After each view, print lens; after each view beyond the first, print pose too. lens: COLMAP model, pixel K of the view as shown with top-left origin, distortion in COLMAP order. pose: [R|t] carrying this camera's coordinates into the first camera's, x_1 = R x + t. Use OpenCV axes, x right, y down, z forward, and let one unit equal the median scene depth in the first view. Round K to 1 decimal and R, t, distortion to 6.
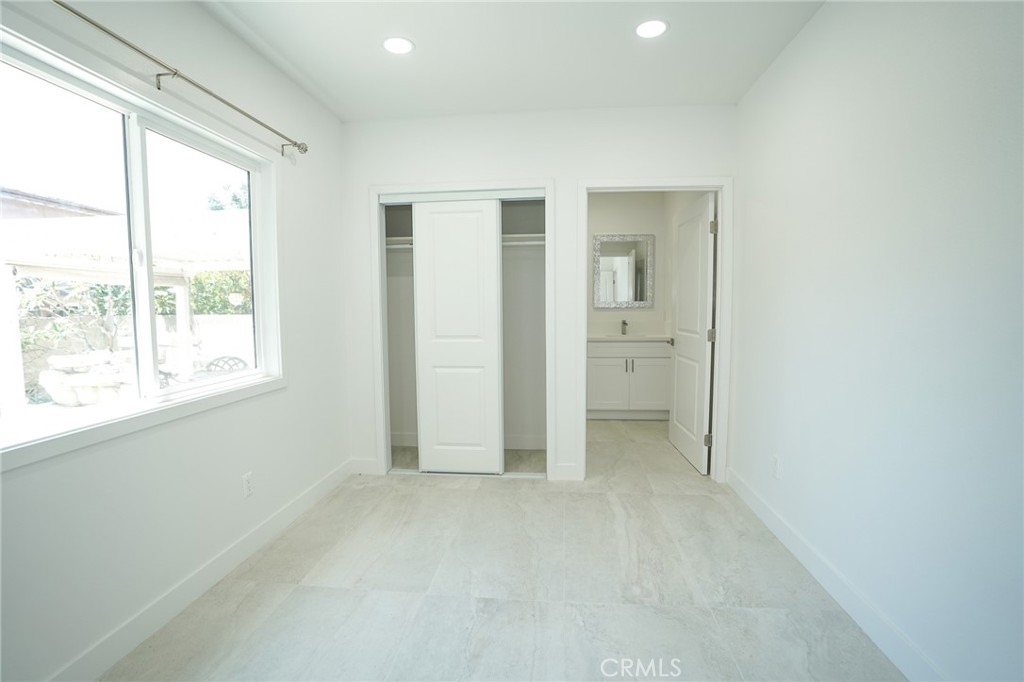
lens RADIAL K [[475.6, 0, 512.0], [0, 475.6, 341.0], [0, 0, 1]] dist [-0.077743, 0.031695]
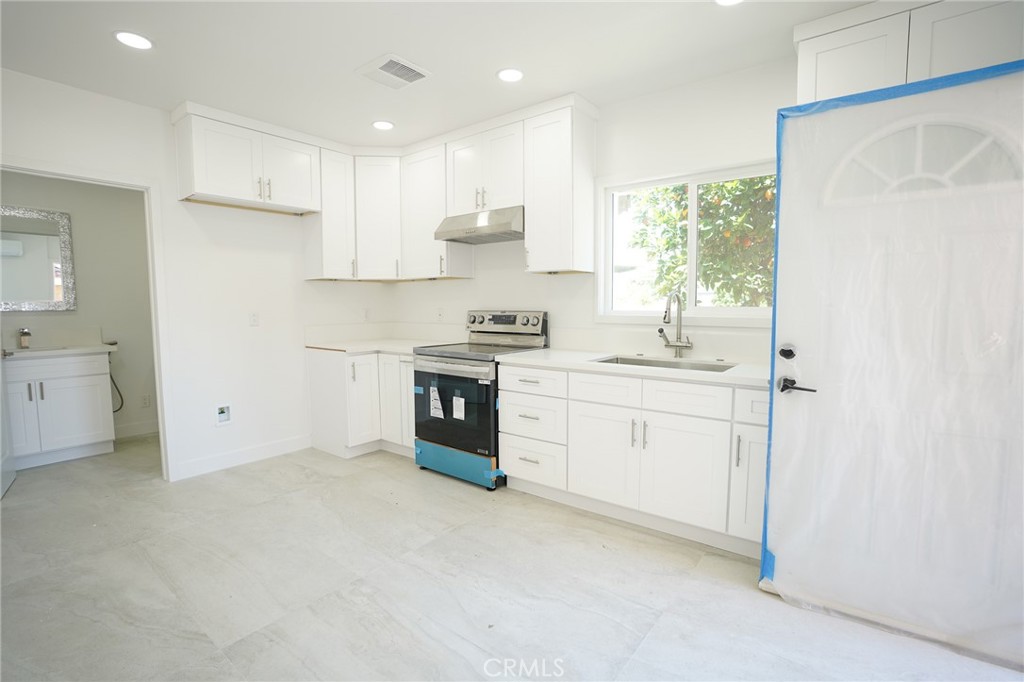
lens RADIAL K [[475.6, 0, 512.0], [0, 475.6, 341.0], [0, 0, 1]] dist [-0.077743, 0.031695]
pose [[-0.536482, 0.077065, -0.840386, 0.555289], [-0.055302, 0.990471, 0.126132, -0.080965], [0.842098, 0.114142, -0.527108, 1.074025]]
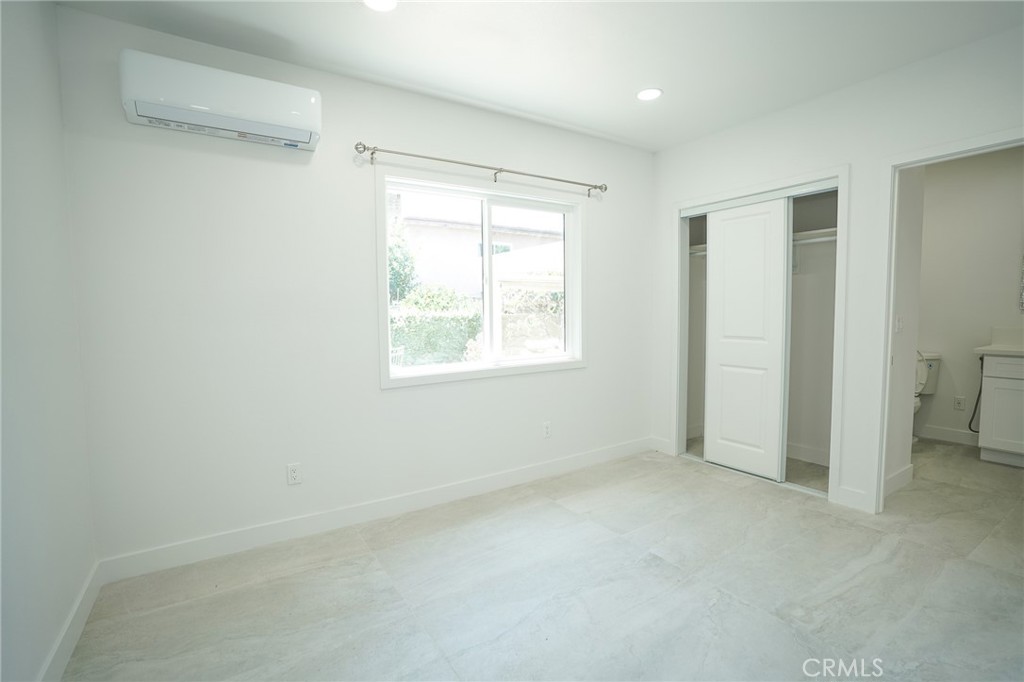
lens RADIAL K [[475.6, 0, 512.0], [0, 475.6, 341.0], [0, 0, 1]] dist [-0.077743, 0.031695]
pose [[0.624296, 0.051358, -0.779498, 0.371889], [-0.050073, 0.998415, 0.025678, -0.002522], [0.779582, 0.023001, 0.625878, -0.024488]]
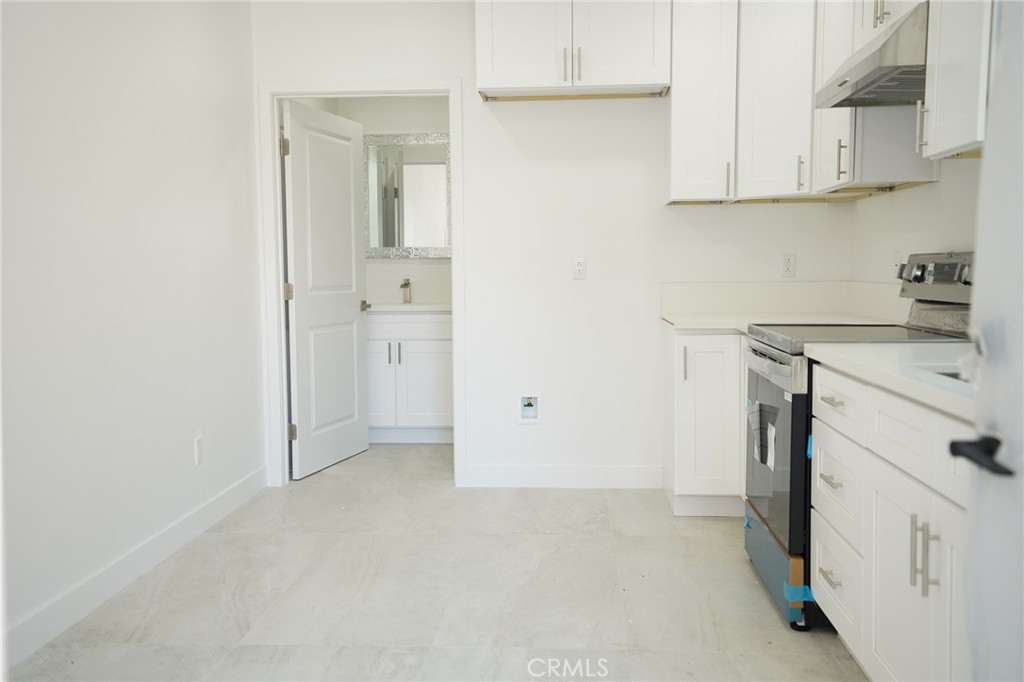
lens RADIAL K [[947.8, 0, 512.0], [0, 947.8, 341.0], [0, 0, 1]] dist [0.064840, -0.000694]
pose [[-0.999662, 0.017027, -0.019668, 0.088428], [0.013803, 0.988006, 0.153799, -0.076190], [0.022050, 0.153475, -0.987906, 1.424137]]
